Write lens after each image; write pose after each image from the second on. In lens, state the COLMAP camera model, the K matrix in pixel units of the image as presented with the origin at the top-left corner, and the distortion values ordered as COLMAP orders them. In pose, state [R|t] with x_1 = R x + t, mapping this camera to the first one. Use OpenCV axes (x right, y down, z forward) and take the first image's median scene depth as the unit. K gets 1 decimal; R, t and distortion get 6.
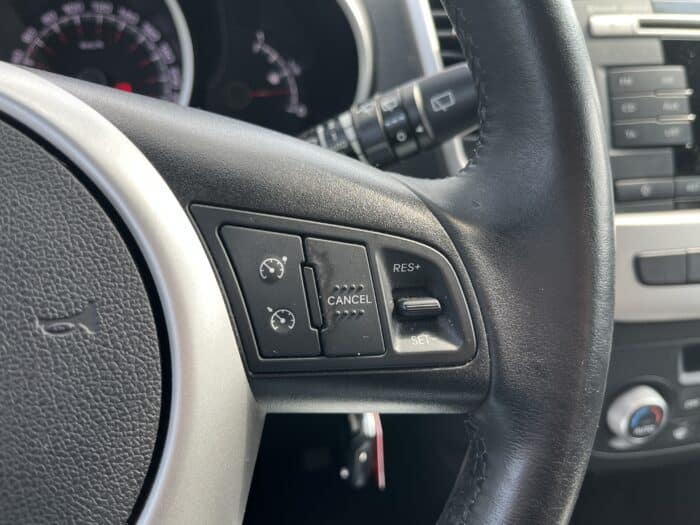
lens RADIAL K [[531.1, 0, 347.1], [0, 531.1, 260.6], [0, 0, 1]] dist [0.064212, -0.094496]
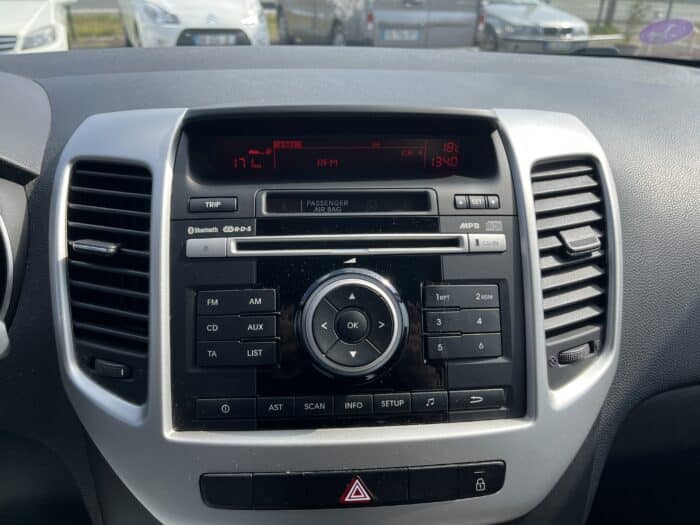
lens RADIAL K [[531.1, 0, 352.7], [0, 531.1, 263.2], [0, 0, 1]] dist [0.064212, -0.094496]
pose [[0.992076, 0.046115, -0.116872, 0.895990], [-0.056201, 0.994835, -0.084524, -0.332590], [0.112370, 0.090422, 0.989544, -0.010589]]
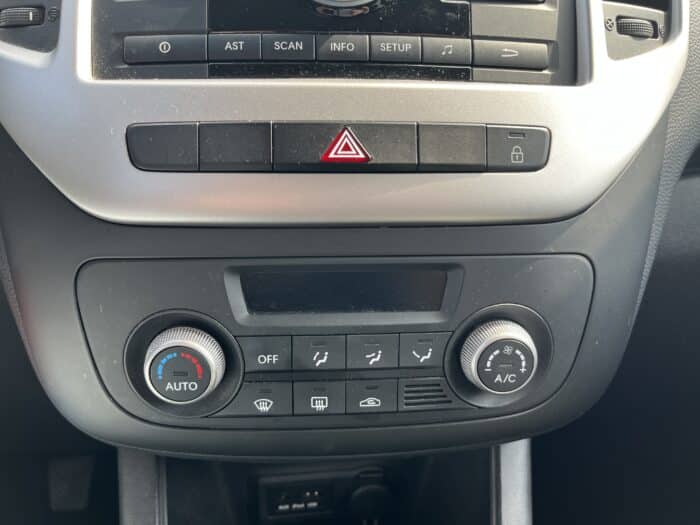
lens RADIAL K [[531.1, 0, 351.3], [0, 531.1, 263.2], [0, 0, 1]] dist [0.064212, -0.094496]
pose [[0.992156, 0.044798, -0.116705, 0.903461], [-0.059449, 0.990343, -0.125248, 0.241552], [0.109967, 0.131204, 0.985237, 0.334320]]
